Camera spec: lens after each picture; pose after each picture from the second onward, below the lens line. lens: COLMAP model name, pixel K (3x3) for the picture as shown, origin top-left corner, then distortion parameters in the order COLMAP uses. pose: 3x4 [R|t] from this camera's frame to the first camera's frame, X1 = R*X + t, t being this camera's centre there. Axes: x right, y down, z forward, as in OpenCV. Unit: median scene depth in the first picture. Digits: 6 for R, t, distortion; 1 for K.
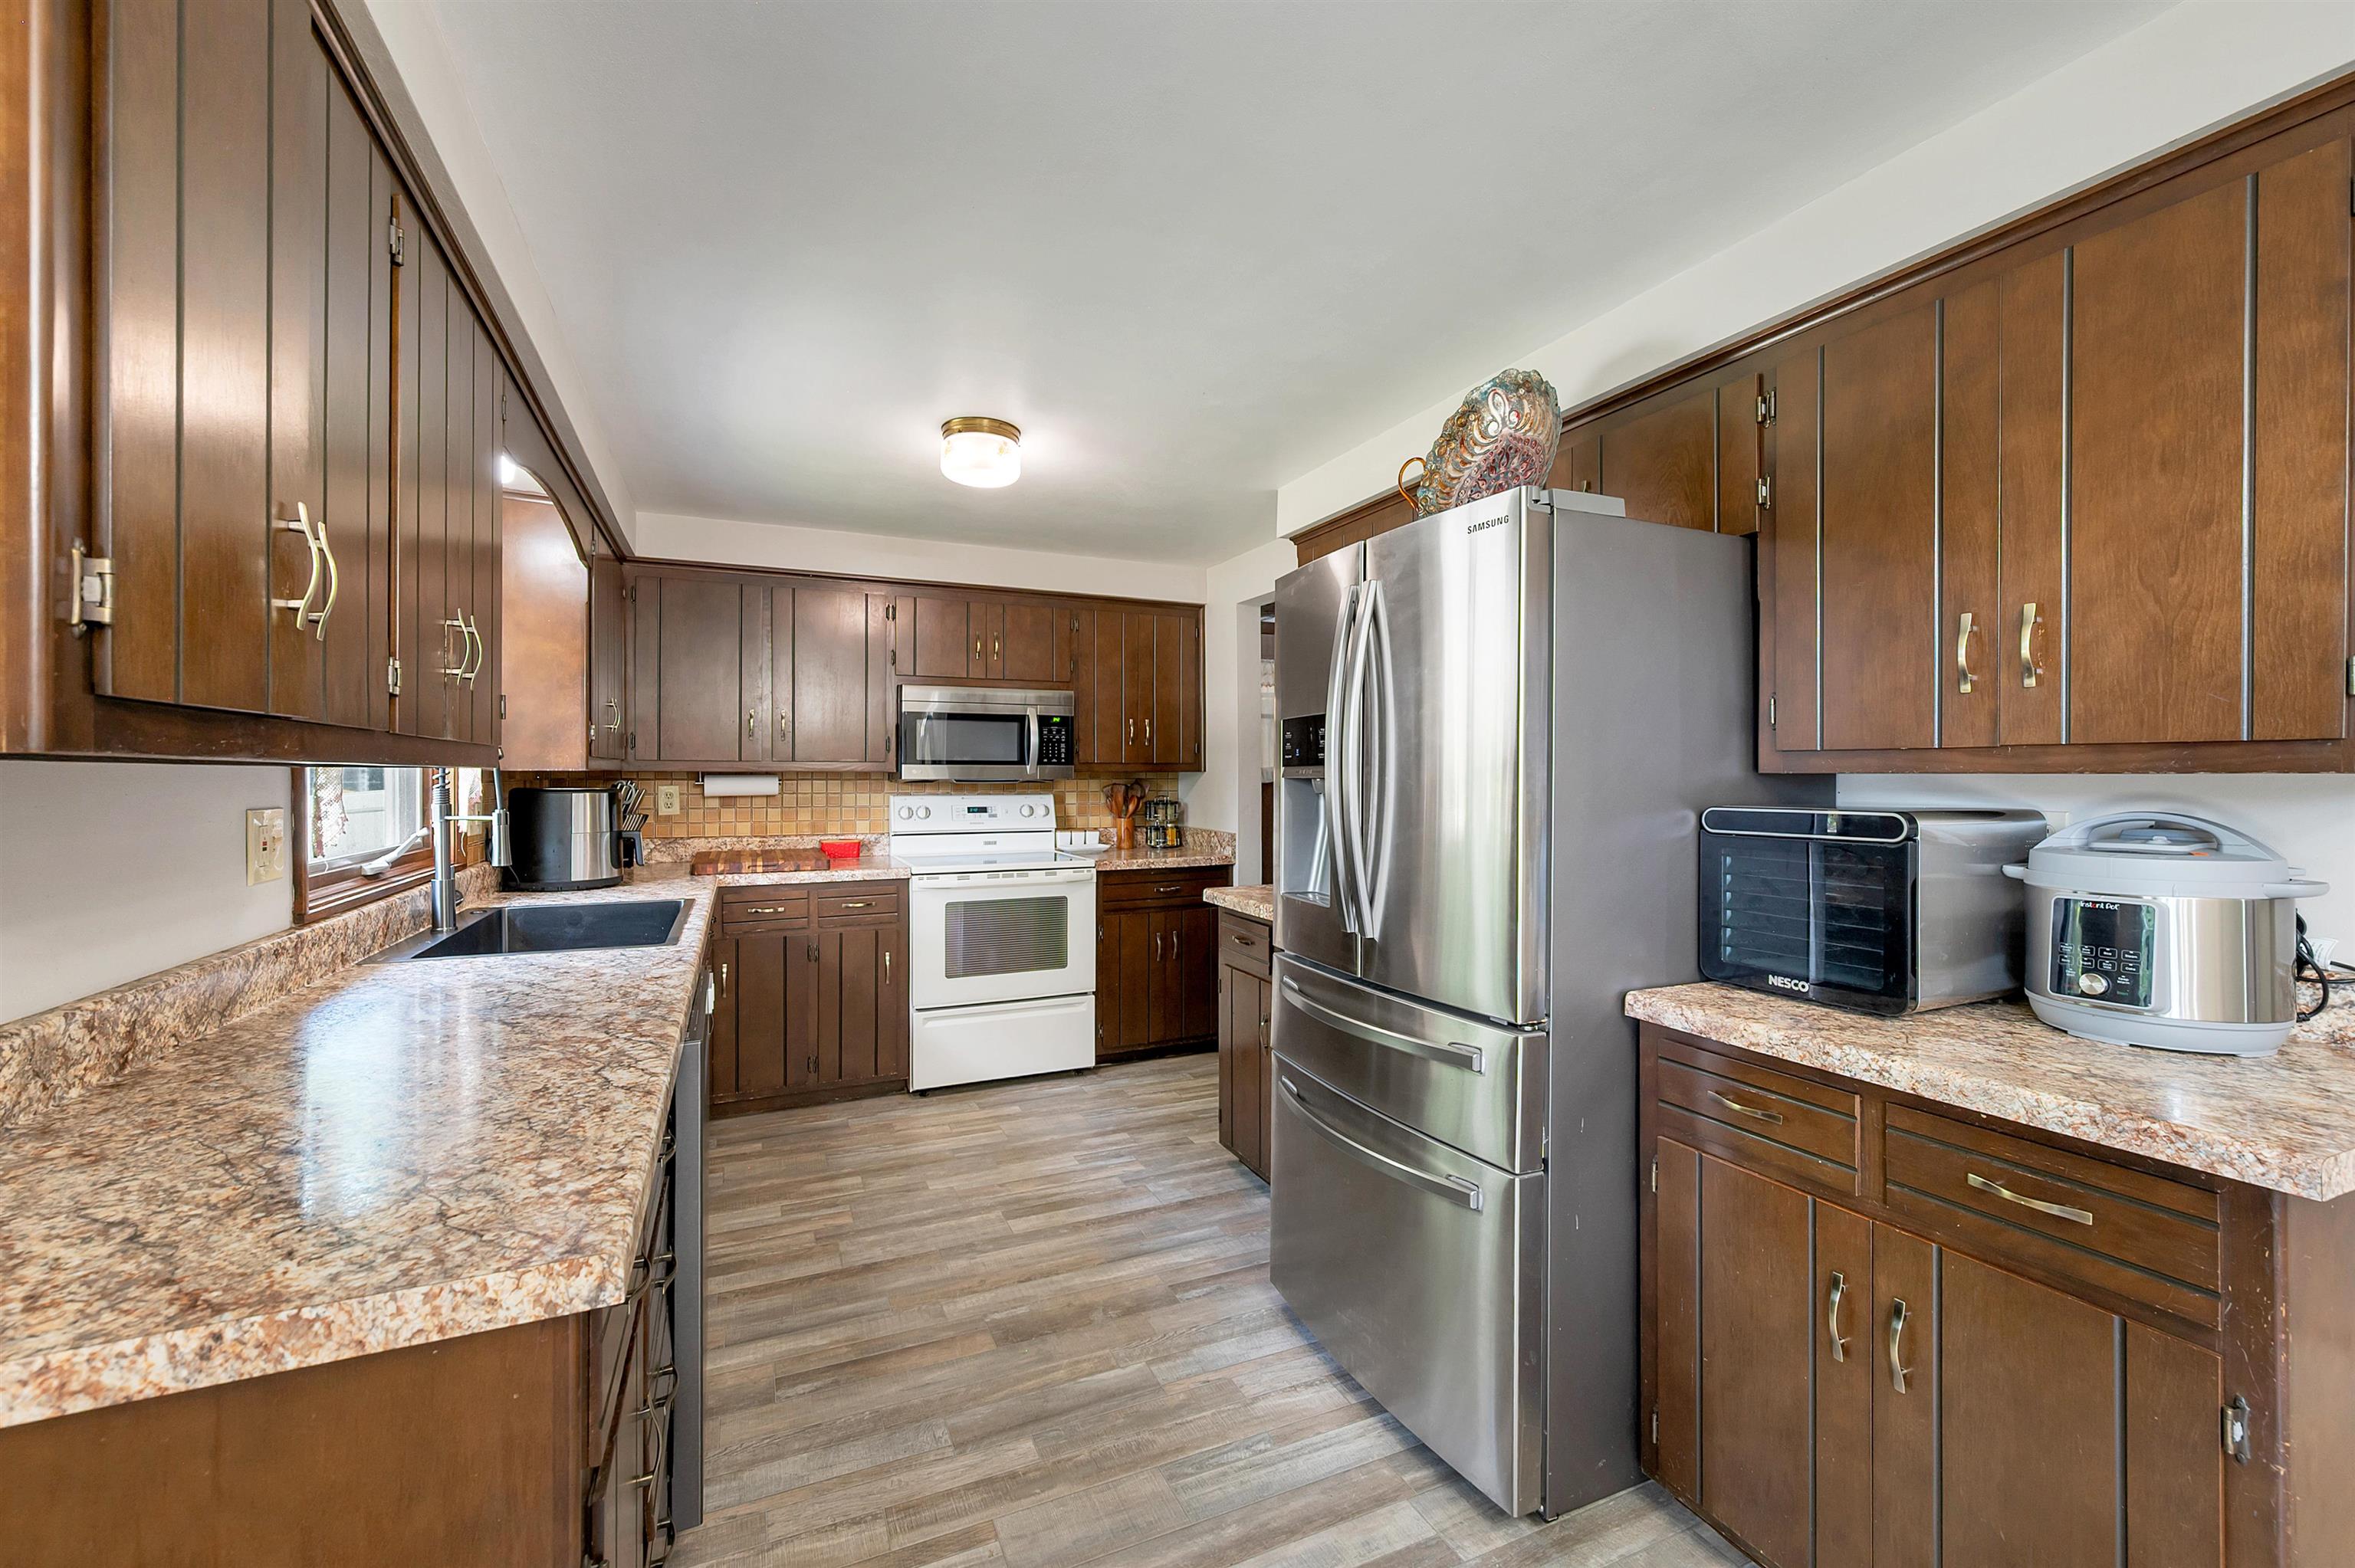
lens RADIAL K [[951.5, 0, 1167.9], [0, 951.5, 776.8], [0, 0, 1]] dist [0.003480, 0.000681]
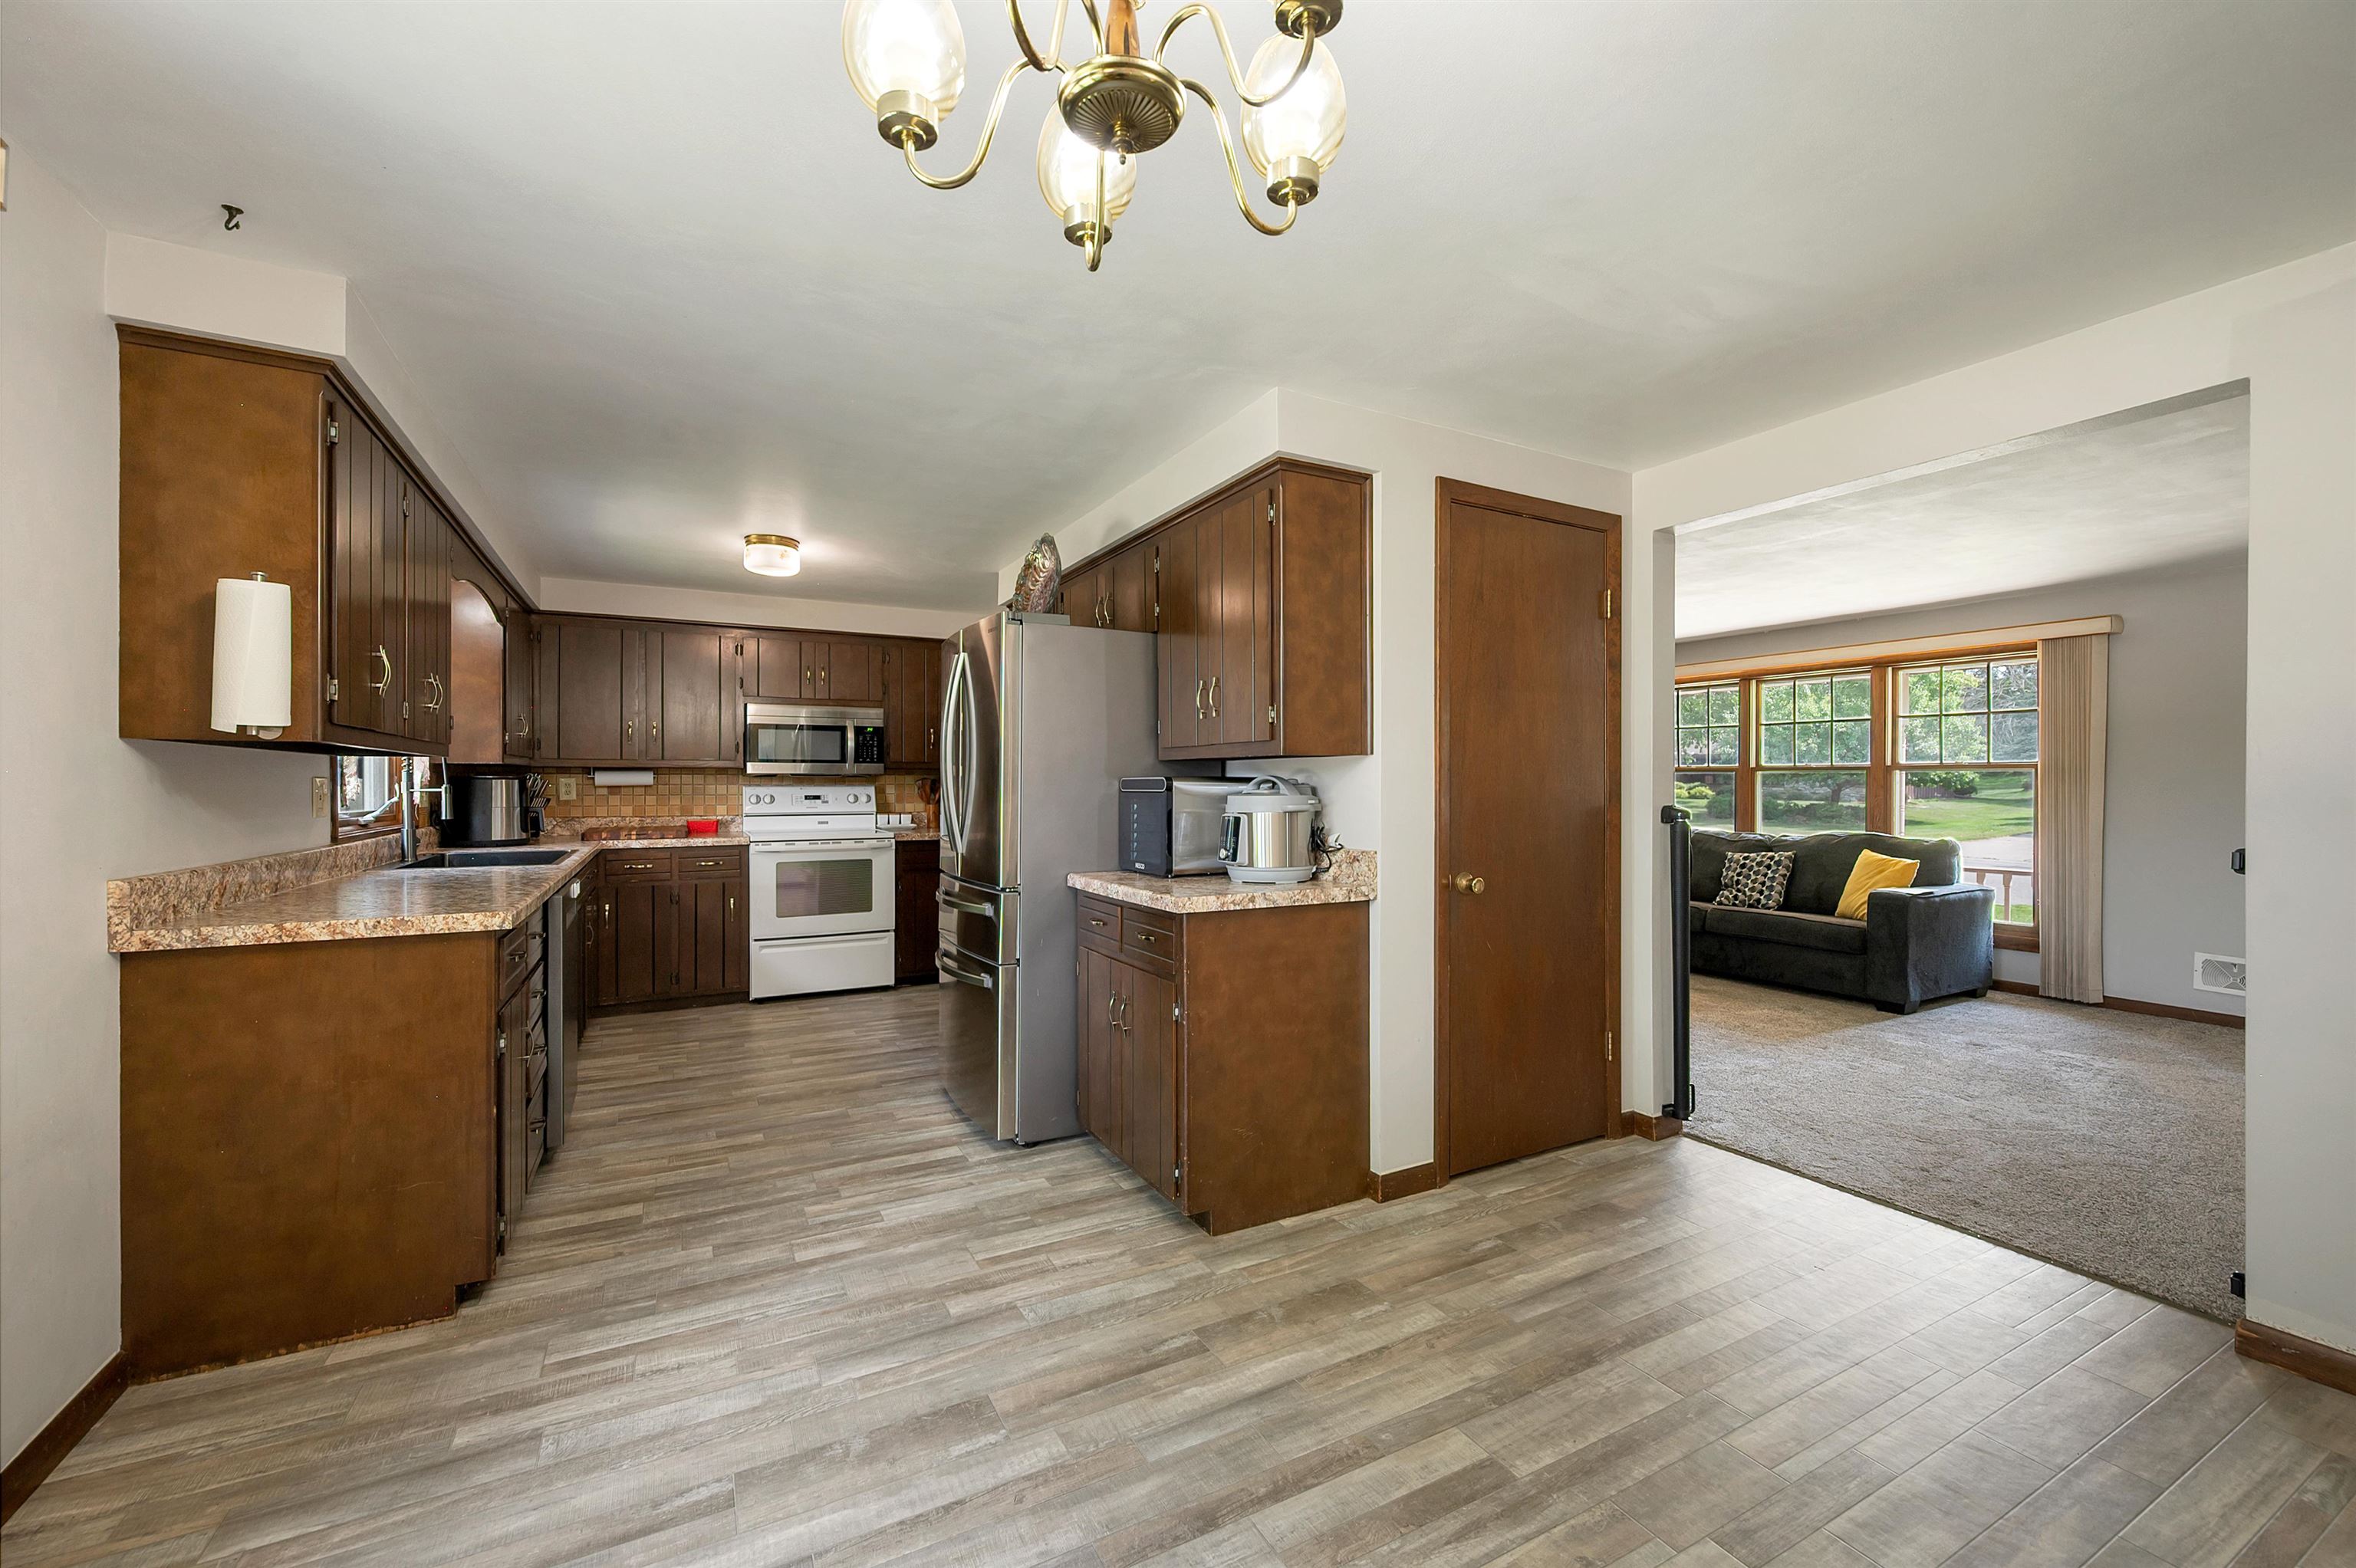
lens RADIAL K [[952.0, 0, 1177.7], [0, 952.0, 785.9], [0, 0, 1]] dist [0.003480, 0.000681]
pose [[0.997897, -0.001038, 0.064810, 0.268951], [0.001002, 0.999999, 0.000576, 0.022468], [-0.064811, -0.000510, 0.997897, -0.431680]]
